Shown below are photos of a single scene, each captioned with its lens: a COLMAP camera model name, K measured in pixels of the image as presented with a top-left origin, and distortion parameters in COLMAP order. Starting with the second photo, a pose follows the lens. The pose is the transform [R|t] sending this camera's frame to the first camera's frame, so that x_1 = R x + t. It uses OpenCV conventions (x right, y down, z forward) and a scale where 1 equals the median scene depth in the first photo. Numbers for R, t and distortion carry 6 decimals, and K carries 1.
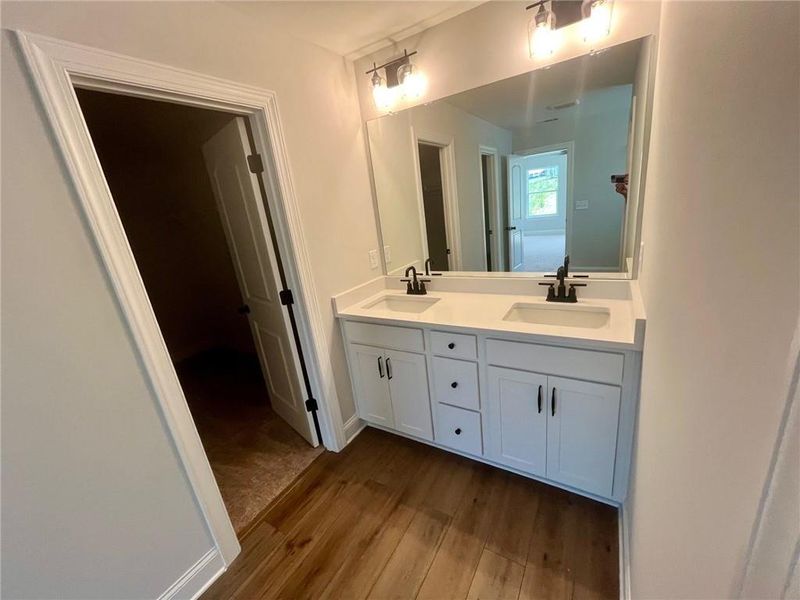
lens RADIAL K [[323.5, 0, 397.4], [0, 323.5, 297.3], [0, 0, 1]] dist [-0.000398, -0.000150]
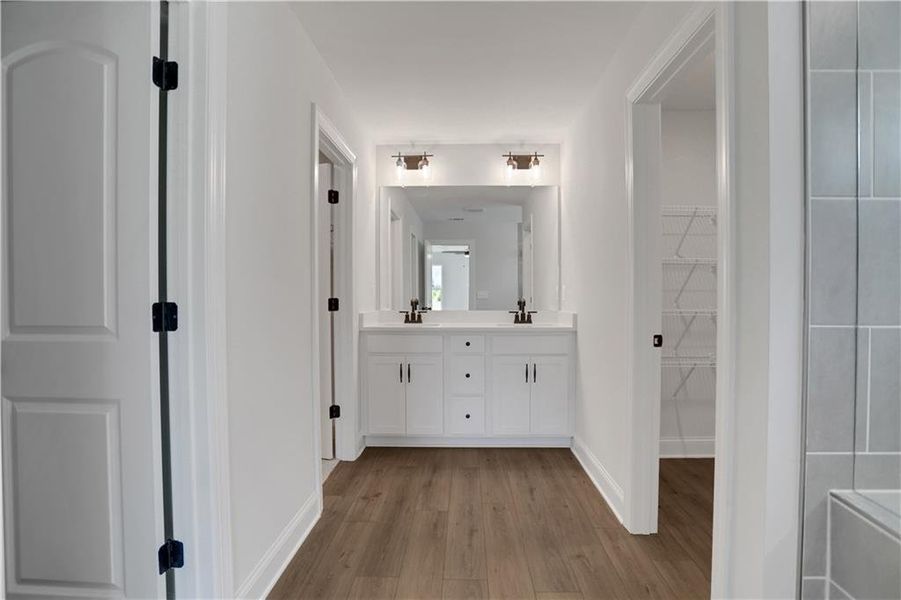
lens RADIAL K [[449.7, 0, 454.5], [0, 449.7, 291.9], [0, 0, 1]] dist [-0.069838, 0.031619]
pose [[0.856834, 0.124565, 0.500319, -0.846015], [0.039844, 0.951478, -0.305127, 0.504918], [-0.514050, 0.281378, 0.810296, -0.582524]]
